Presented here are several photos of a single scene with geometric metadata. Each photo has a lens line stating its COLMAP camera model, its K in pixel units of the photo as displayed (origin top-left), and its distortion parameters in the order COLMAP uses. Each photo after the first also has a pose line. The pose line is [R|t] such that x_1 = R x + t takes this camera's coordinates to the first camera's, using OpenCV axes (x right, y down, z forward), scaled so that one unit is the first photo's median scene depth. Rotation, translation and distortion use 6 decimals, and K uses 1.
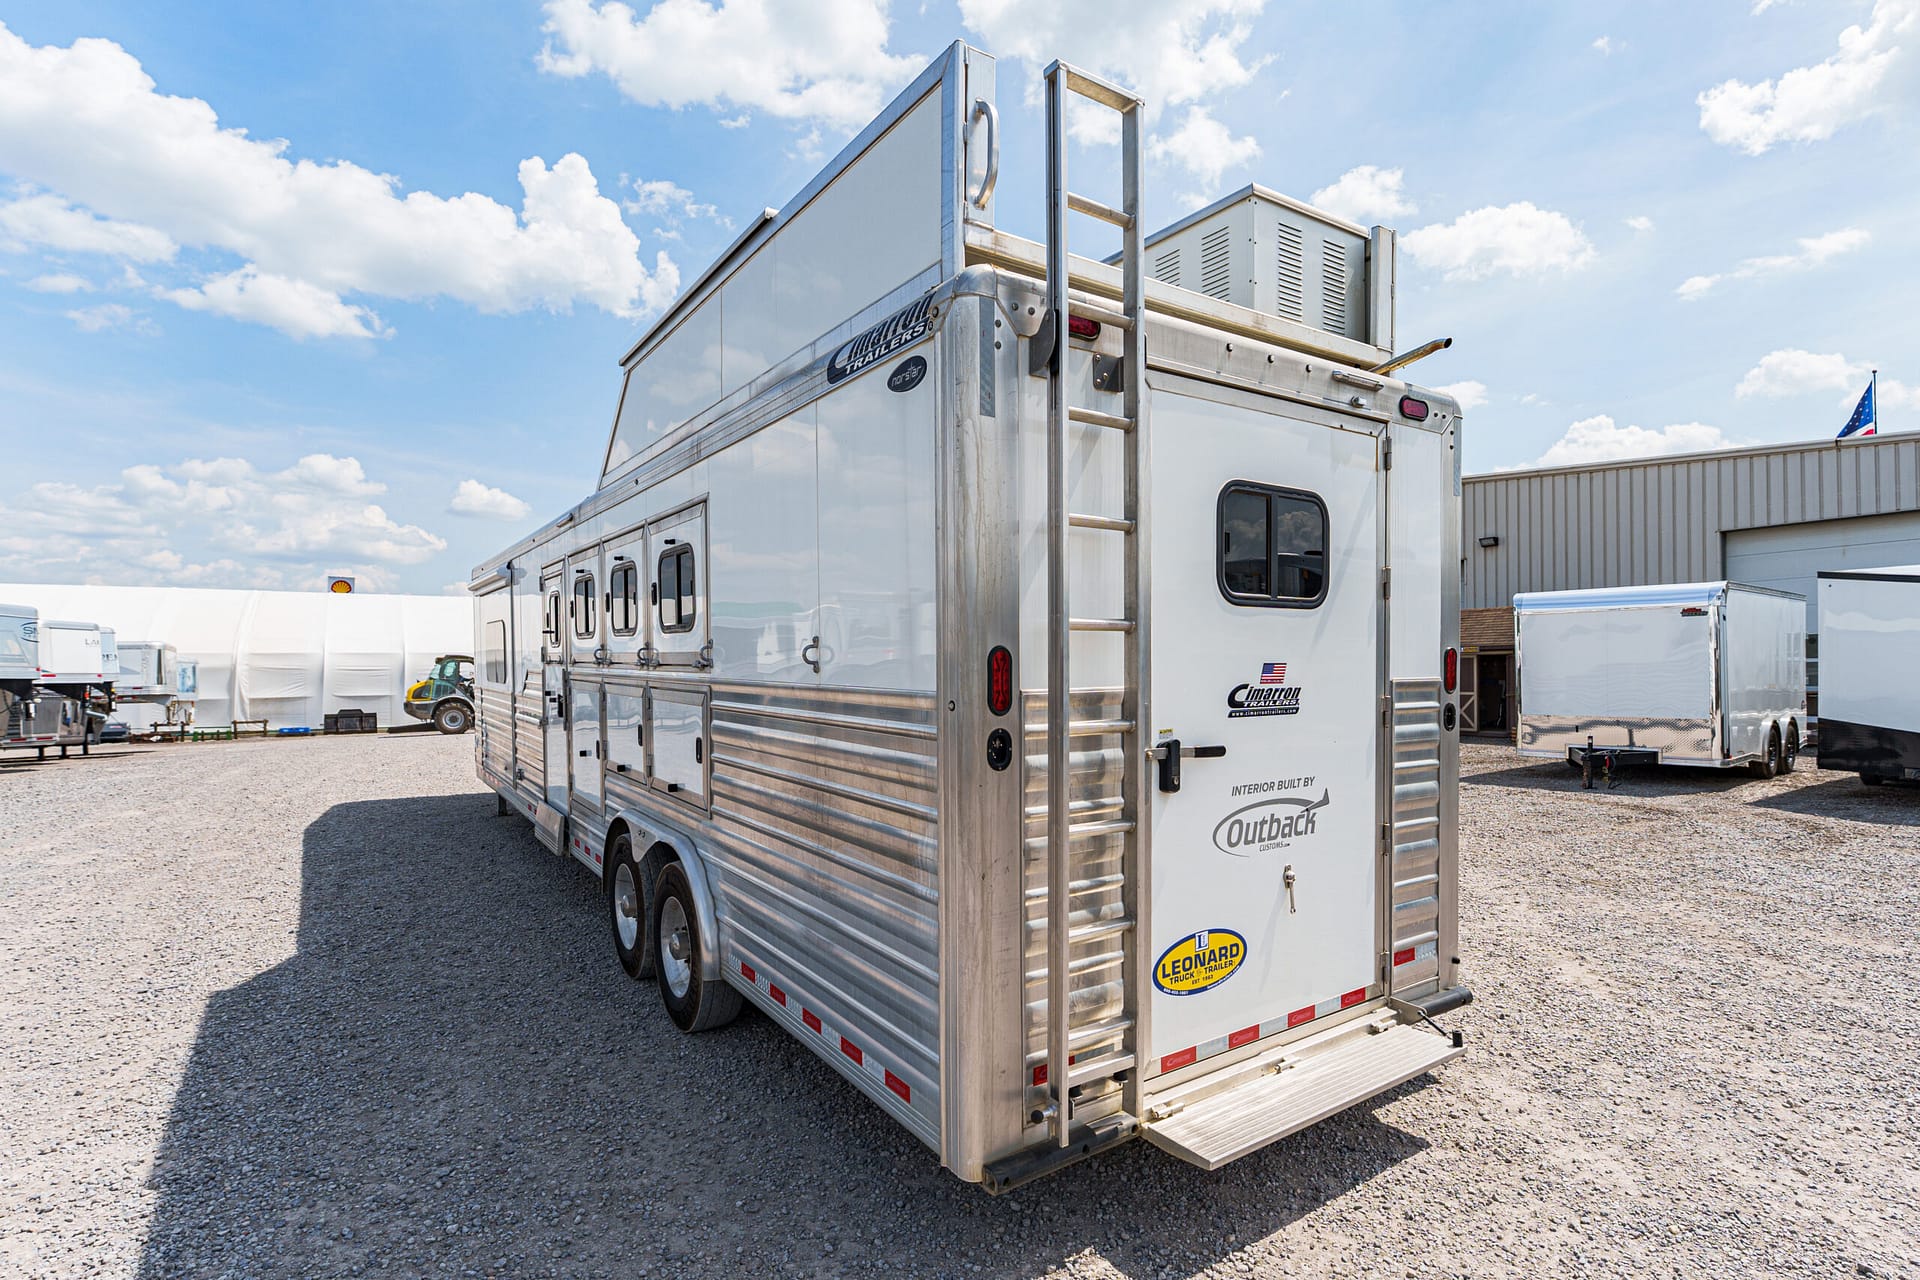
lens RADIAL K [[944.2, 0, 978.8], [0, 944.2, 675.8], [0, 0, 1]] dist [0.001274, -0.000251]
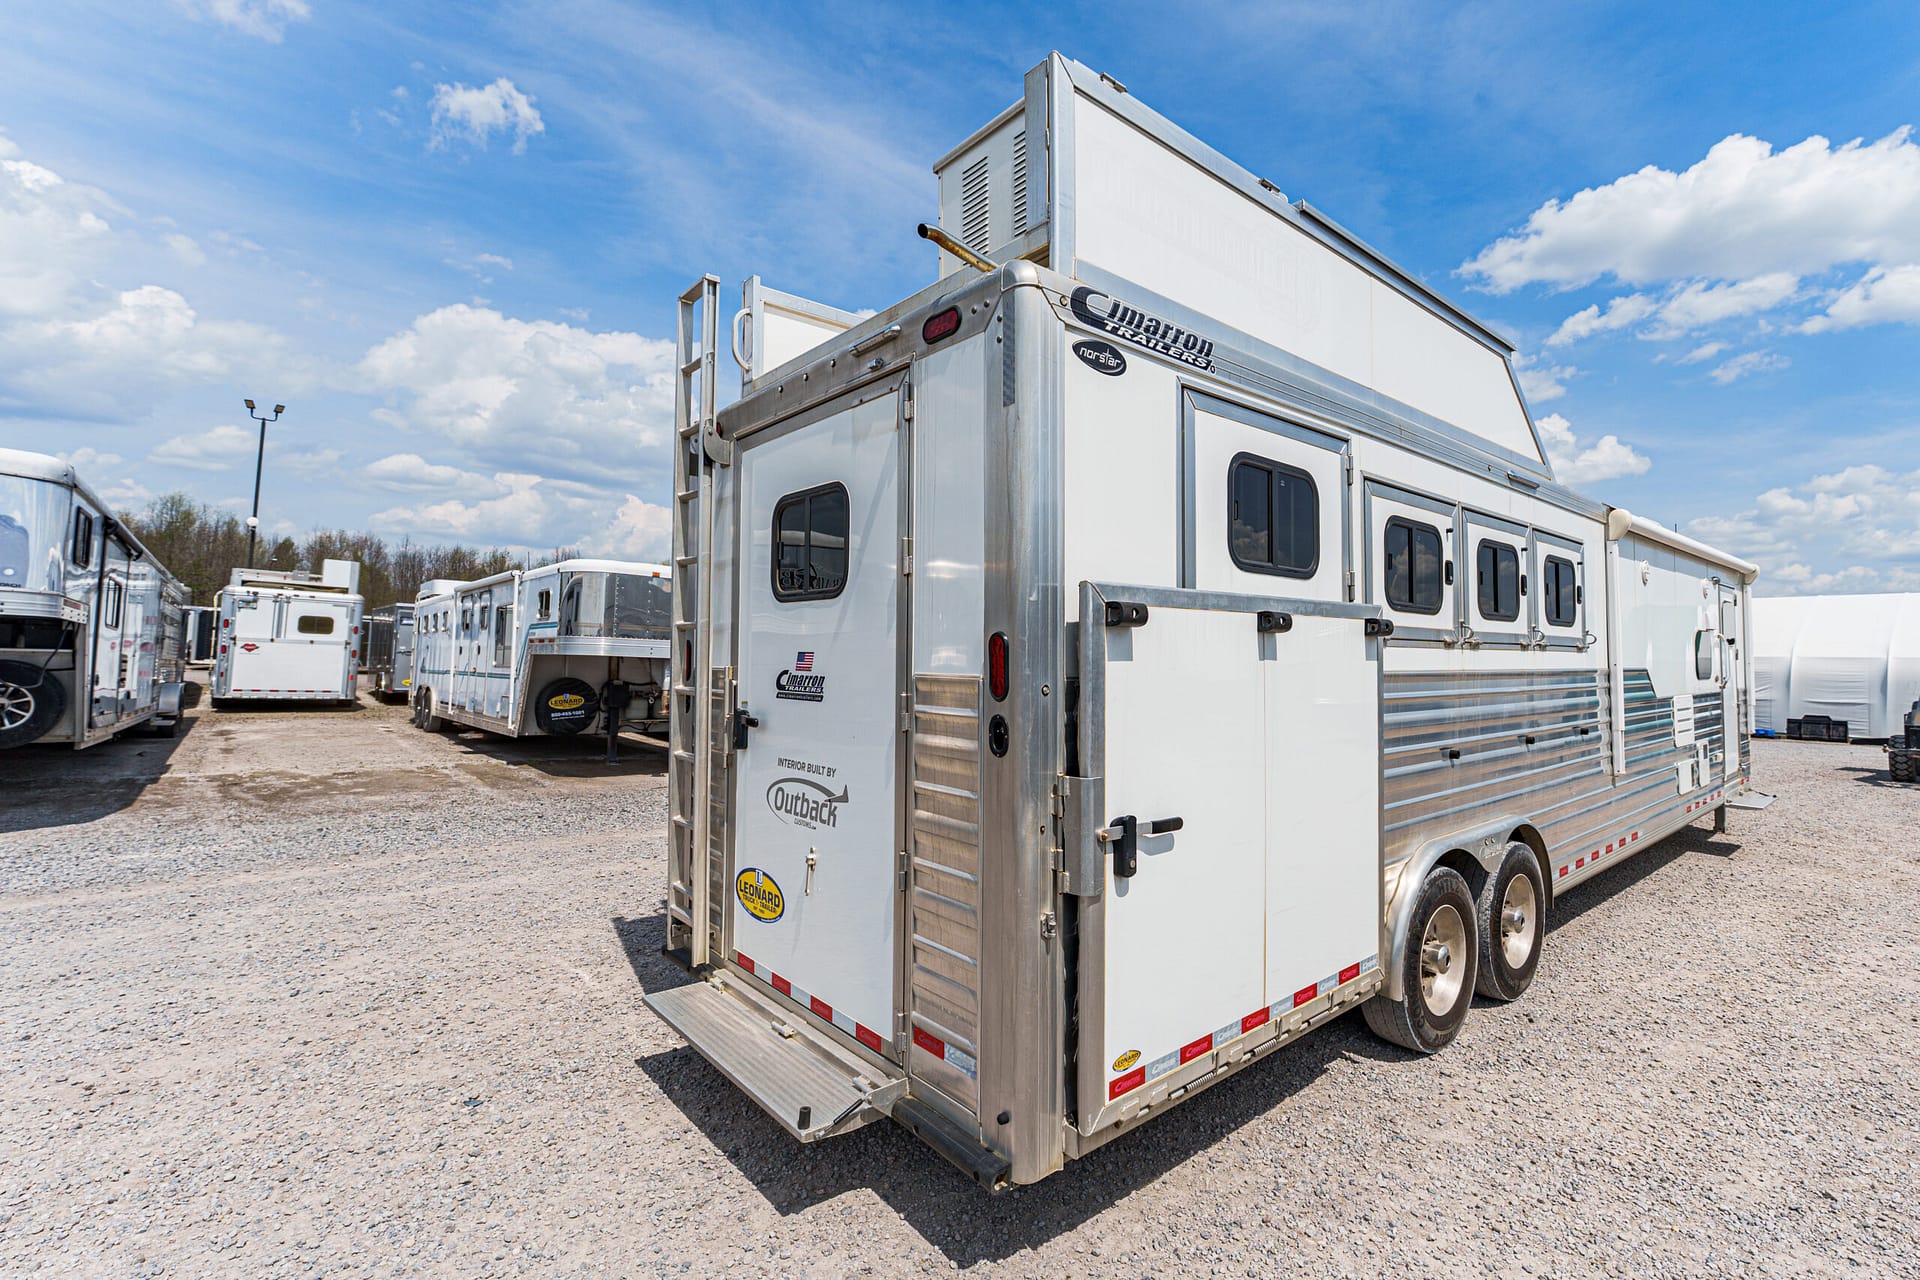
lens RADIAL K [[874.8, 0, 1027.4], [0, 874.8, 633.5], [0, 0, 1]] dist [0.002047, -0.000517]
pose [[0.133375, -0.023082, -0.990797, 1.339091], [-0.029421, 0.999196, -0.027238, -0.014779], [0.990629, 0.032783, 0.132588, 1.120484]]
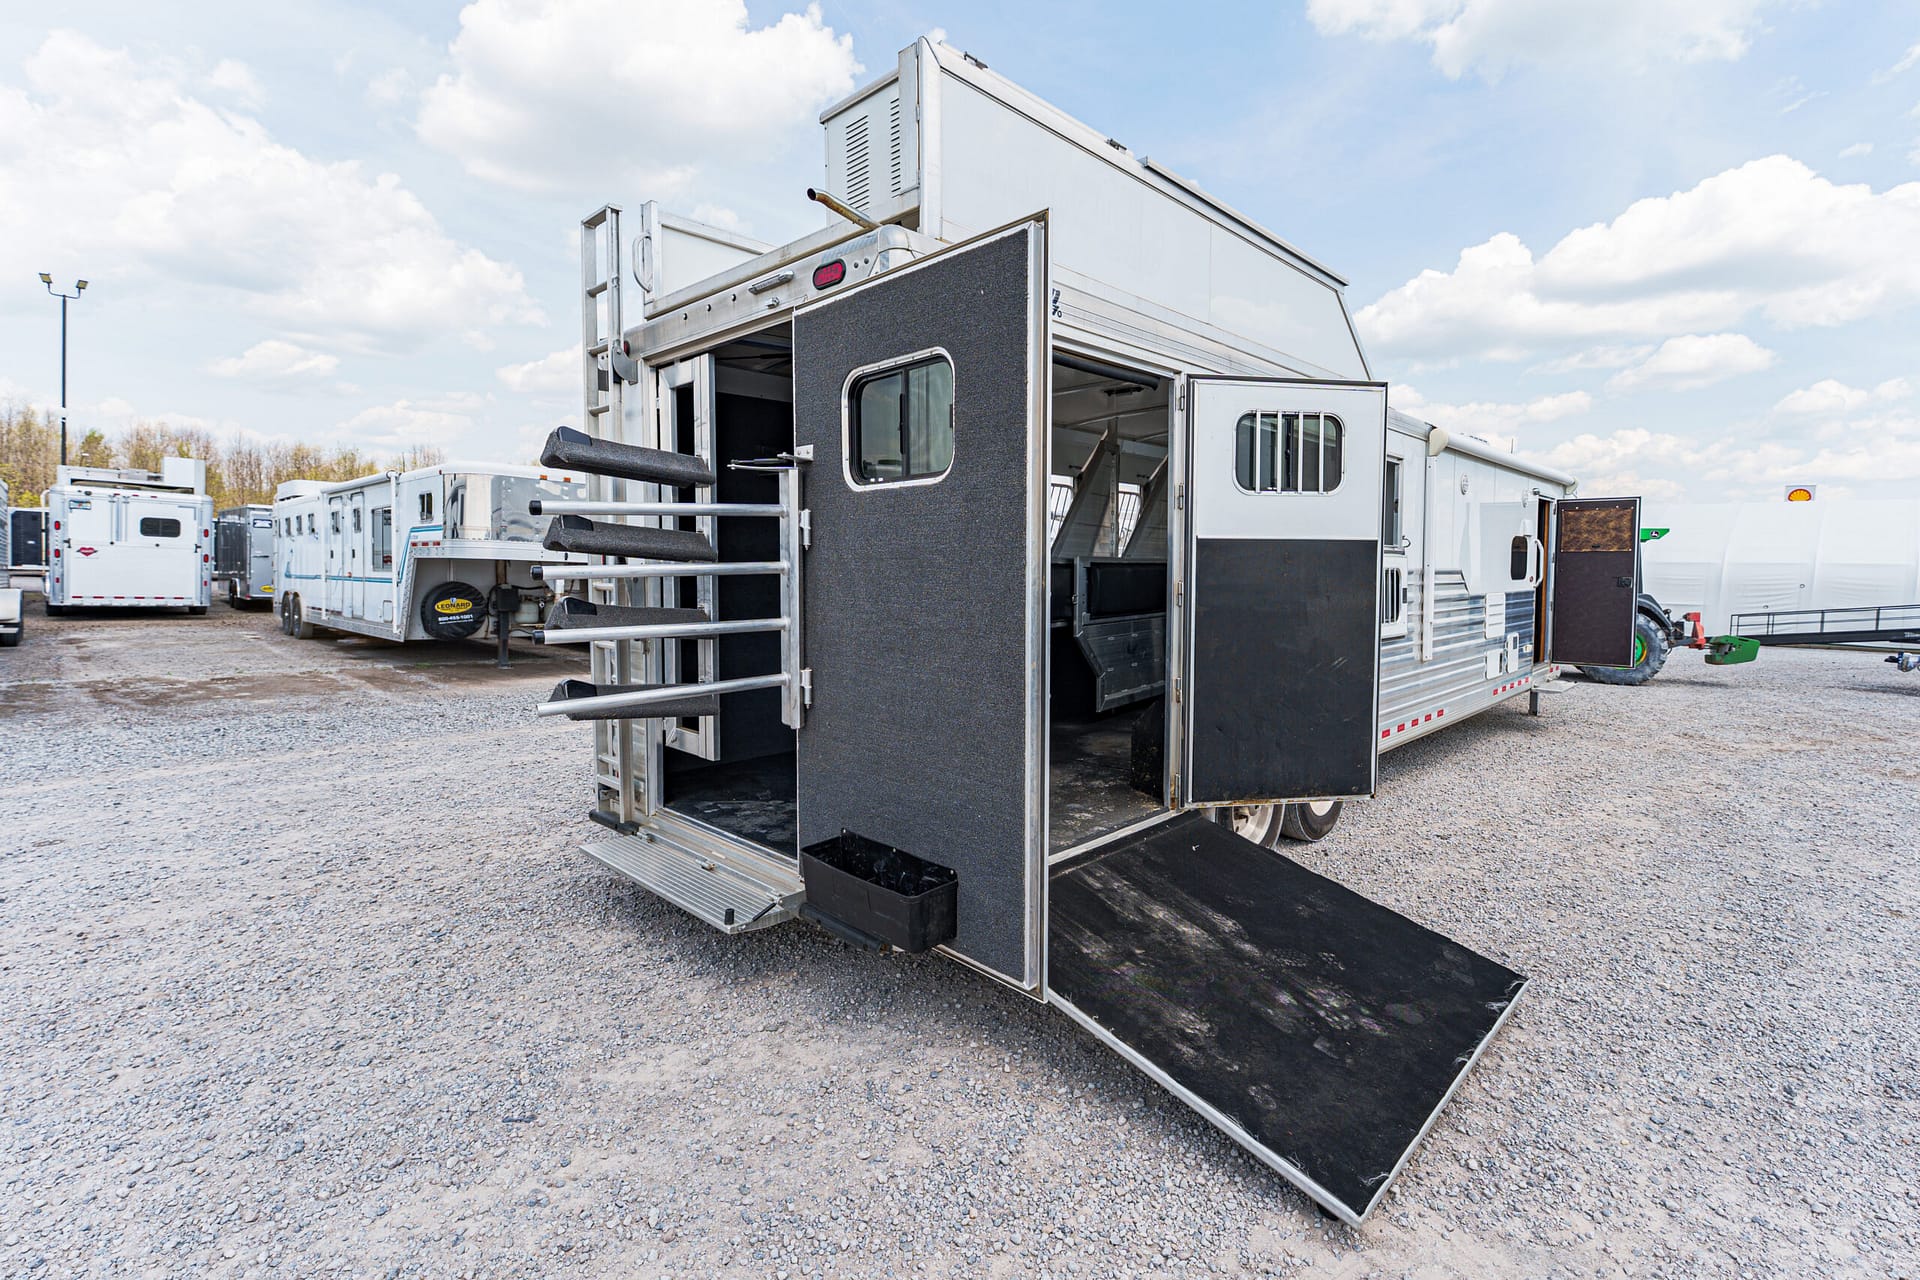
lens RADIAL K [[874.8, 0, 1001.6], [0, 874.8, 615.6], [0, 0, 1]] dist [0.002047, -0.000517]
pose [[0.220395, 0.062955, -0.973377, 1.537461], [-0.028864, 0.997899, 0.058006, -0.006448], [0.974984, 0.015311, 0.221749, 1.116993]]
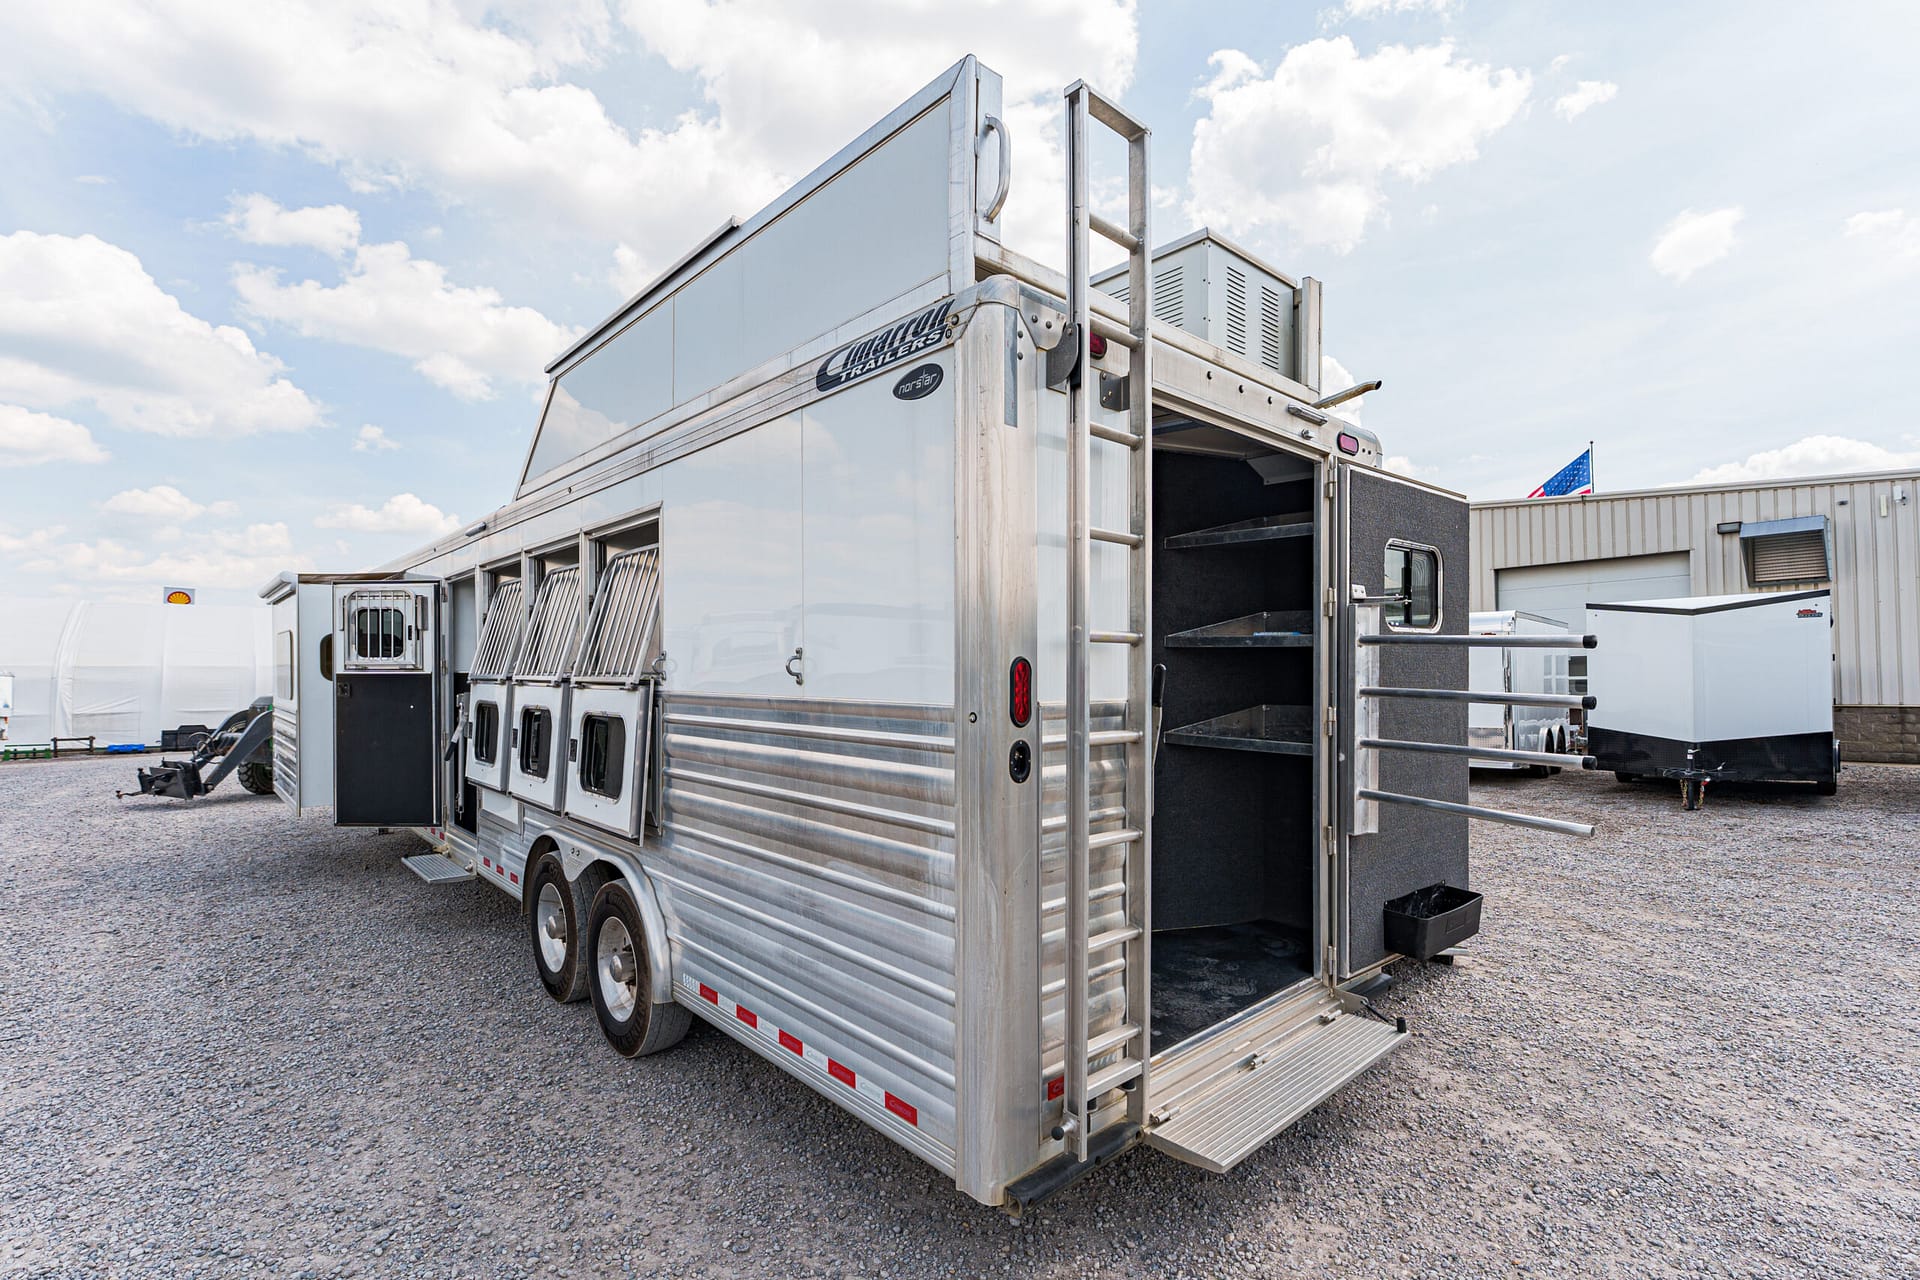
lens RADIAL K [[874.8, 0, 974.4], [0, 874.8, 675.1], [0, 0, 1]] dist [0.002047, -0.000517]
pose [[0.989479, 0.003407, 0.144635, -0.126824], [-0.000778, 0.999833, -0.018234, 0.003110], [-0.144673, 0.017930, 0.989317, 0.077647]]
